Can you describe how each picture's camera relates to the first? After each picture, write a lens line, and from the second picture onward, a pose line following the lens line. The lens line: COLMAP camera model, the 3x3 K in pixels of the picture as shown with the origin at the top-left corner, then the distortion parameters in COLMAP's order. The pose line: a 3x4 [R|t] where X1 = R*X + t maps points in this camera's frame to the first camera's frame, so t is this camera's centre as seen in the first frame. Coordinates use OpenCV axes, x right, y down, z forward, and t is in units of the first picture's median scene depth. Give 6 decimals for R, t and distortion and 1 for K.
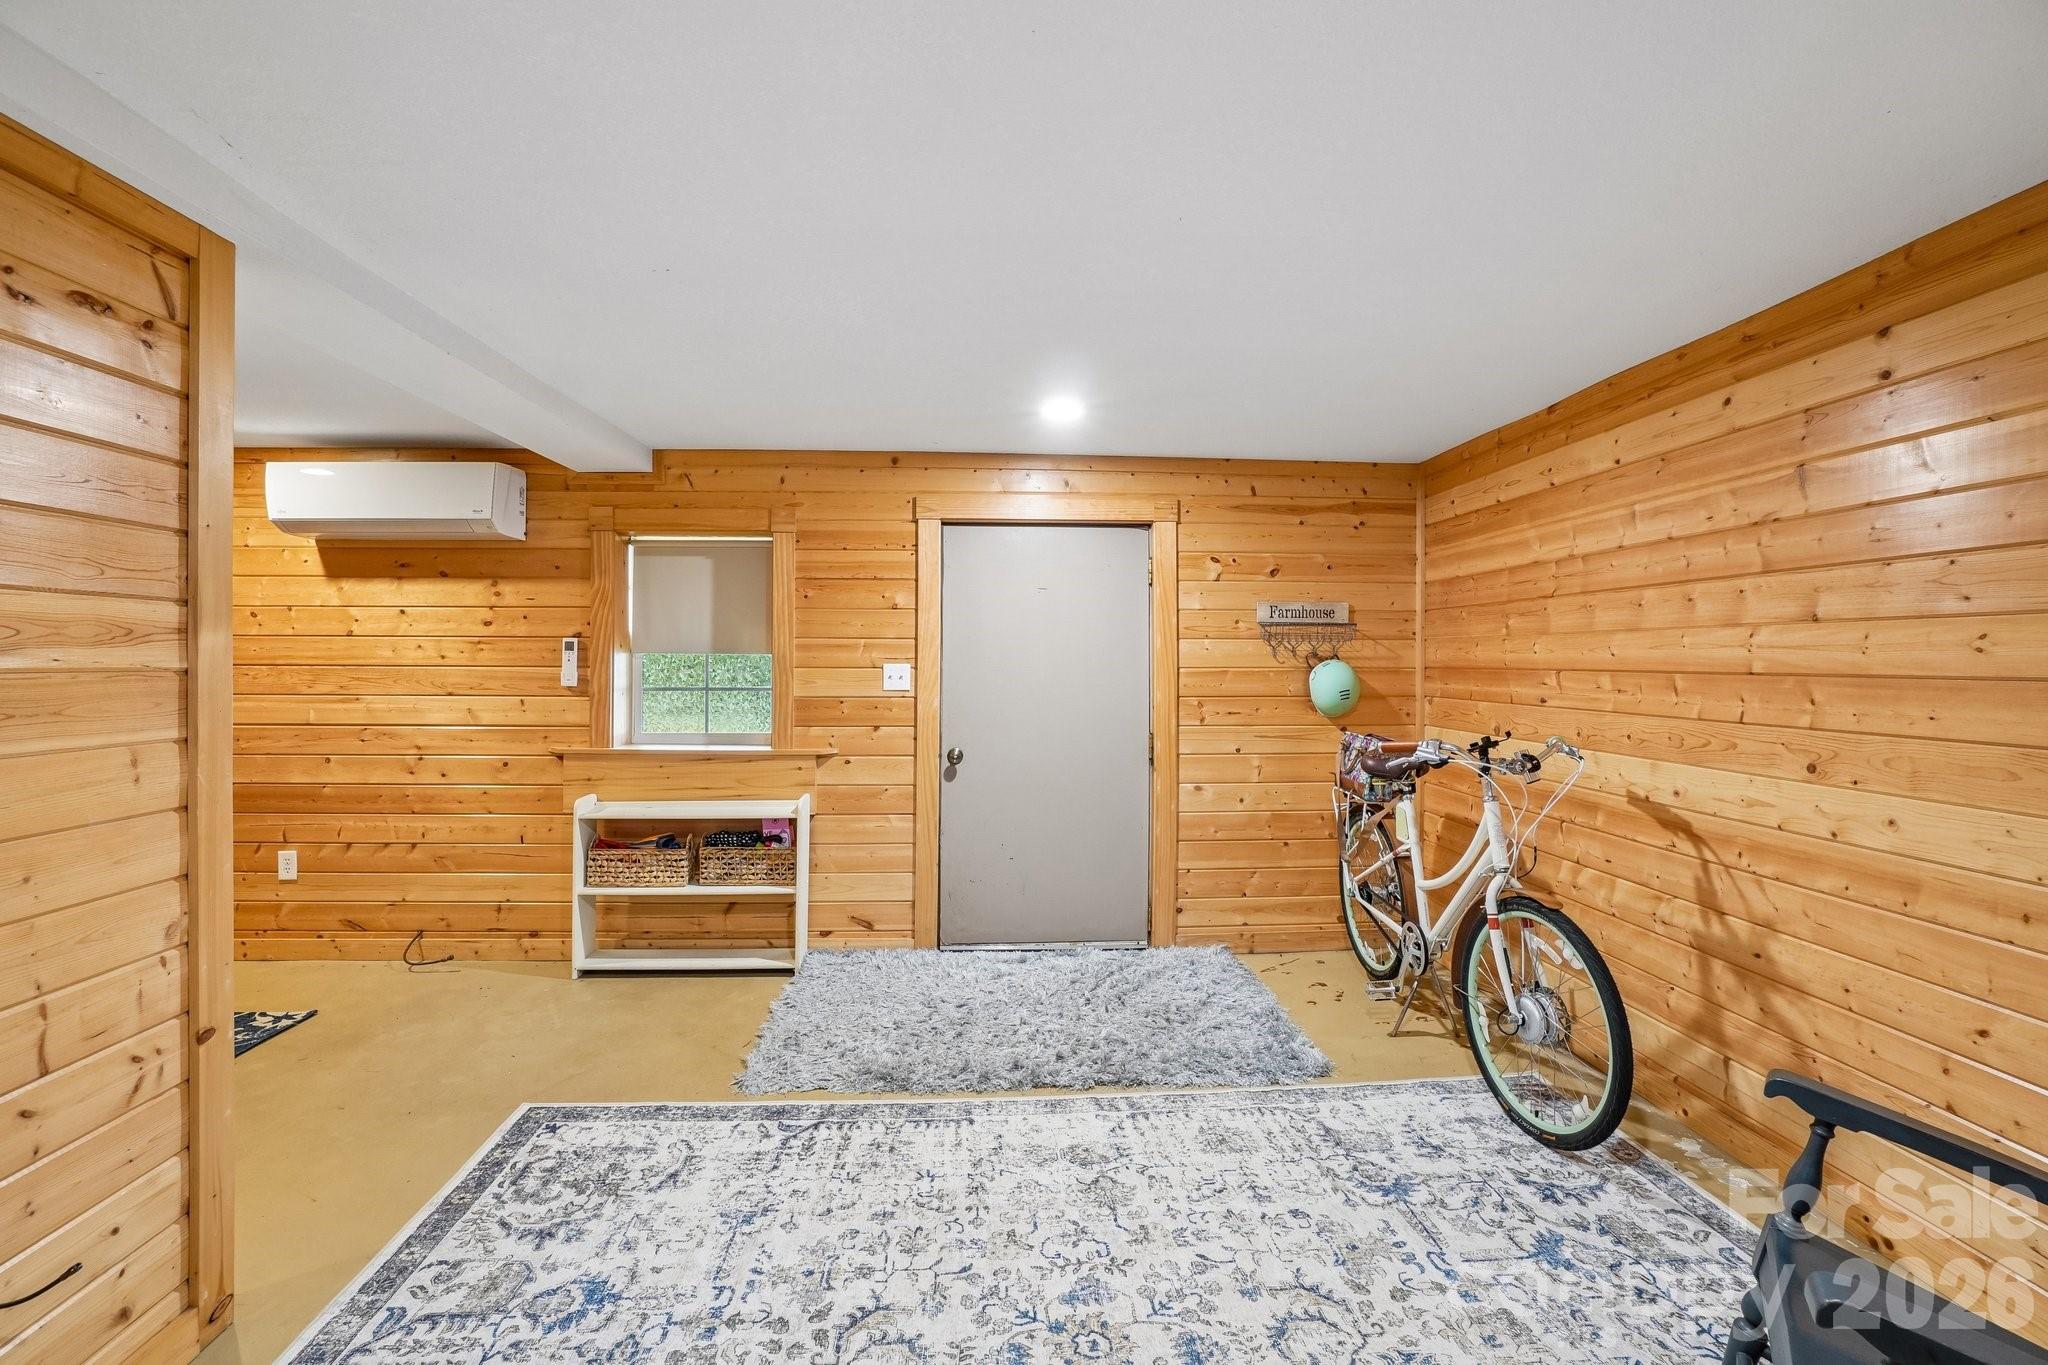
lens RADIAL K [[904.9, 0, 1018.6], [0, 904.9, 657.6], [0, 0, 1]] dist [-0.067186, 0.025288]
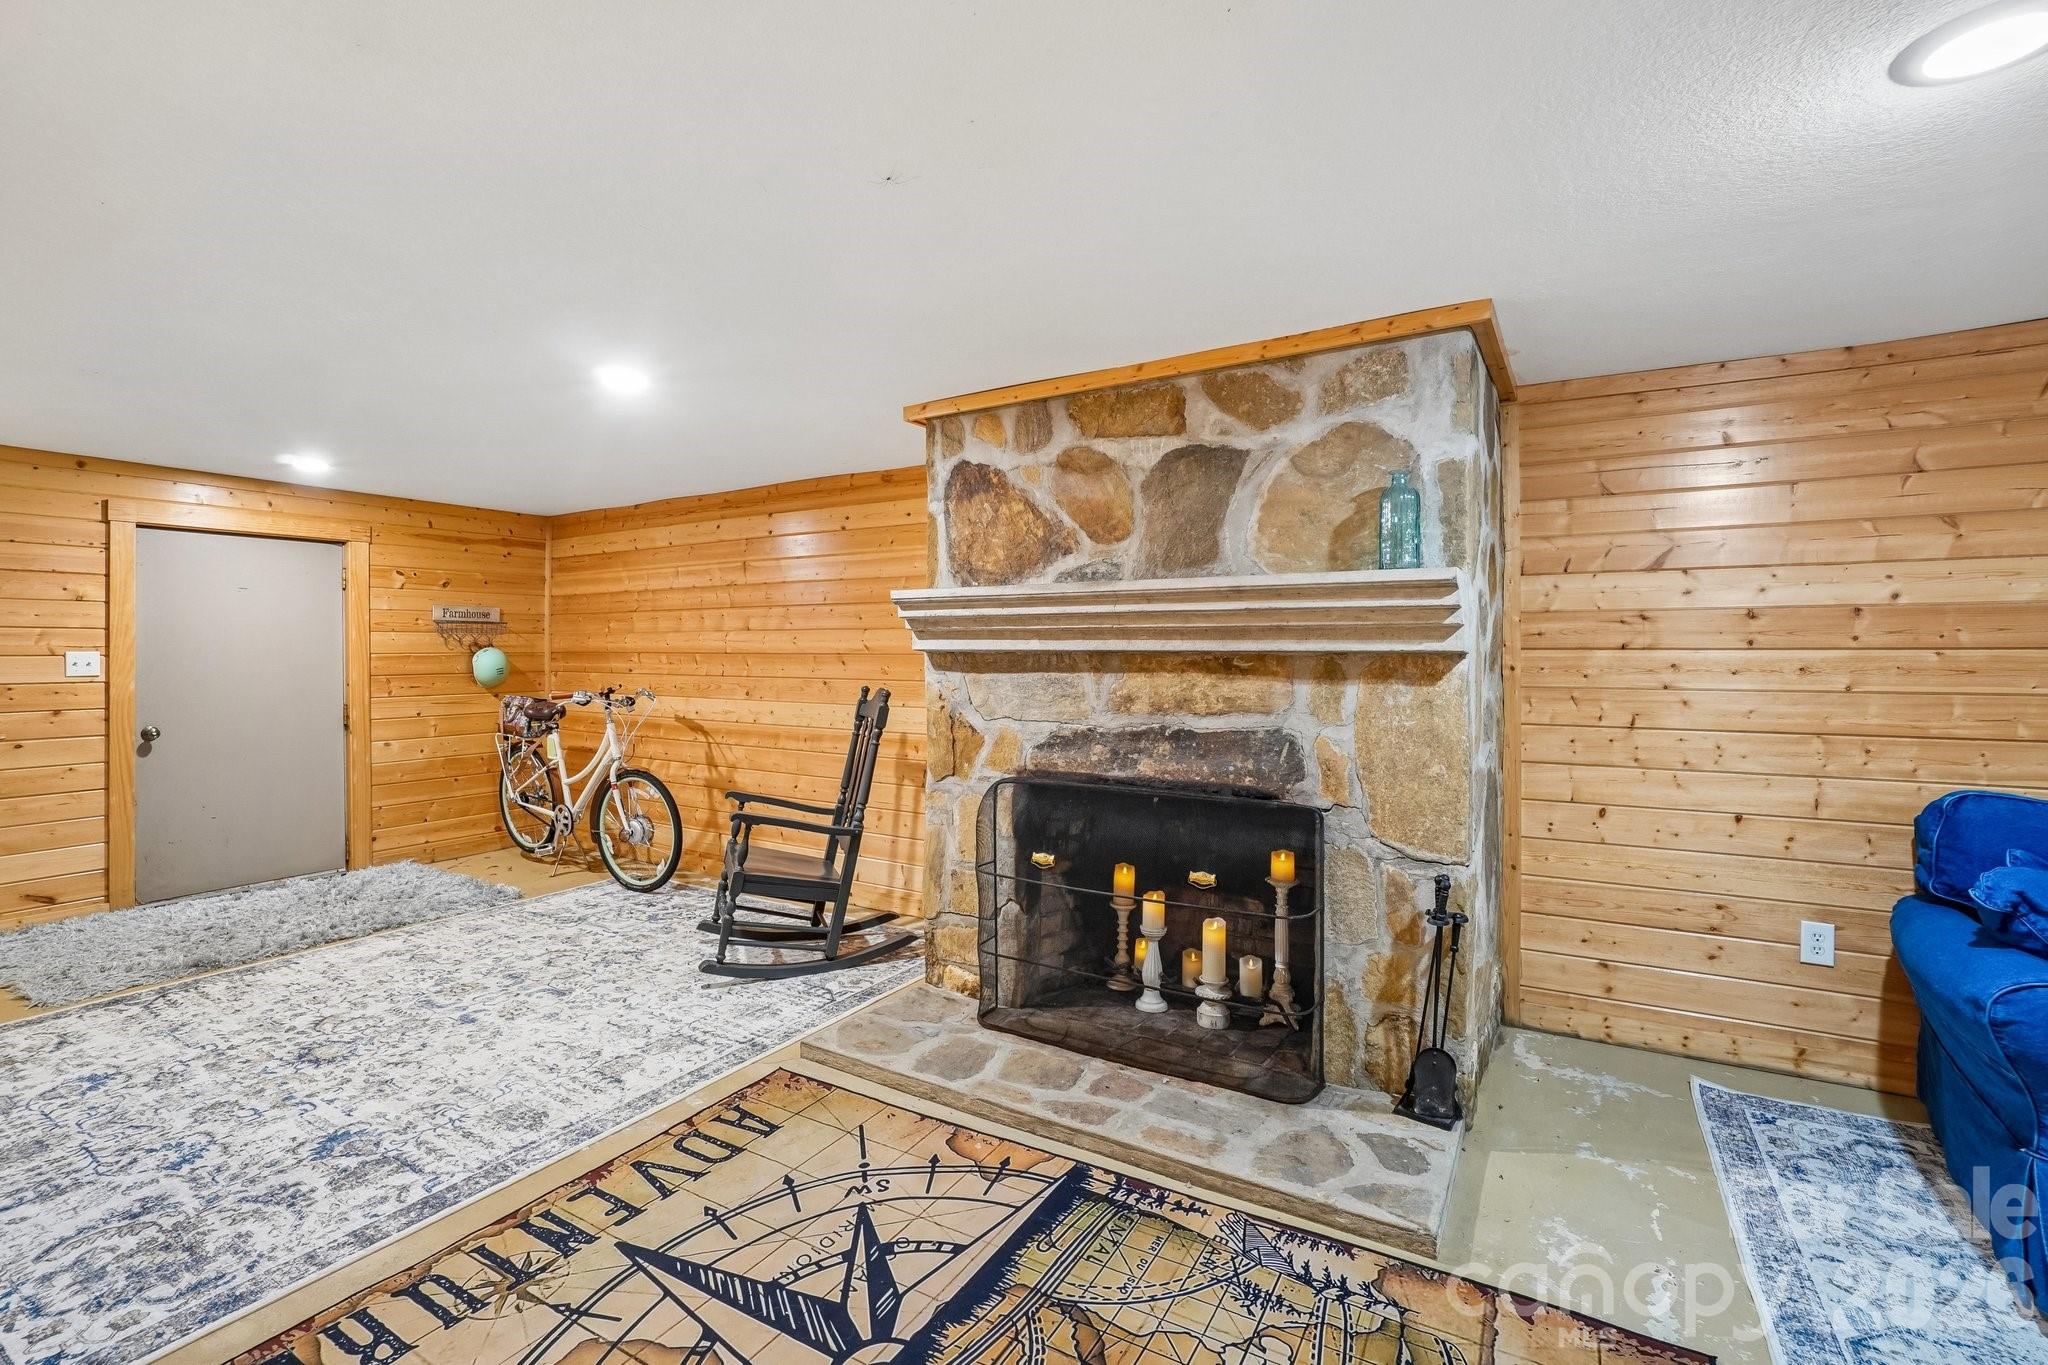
lens RADIAL K [[925.2, 0, 1008.6], [0, 925.2, 640.0], [0, 0, 1]] dist [-0.071656, 0.028643]
pose [[0.558173, 0.003901, 0.829715, -0.477760], [0.001262, 0.999984, -0.005551, -0.000366], [-0.829724, 0.004146, 0.558159, -0.614441]]
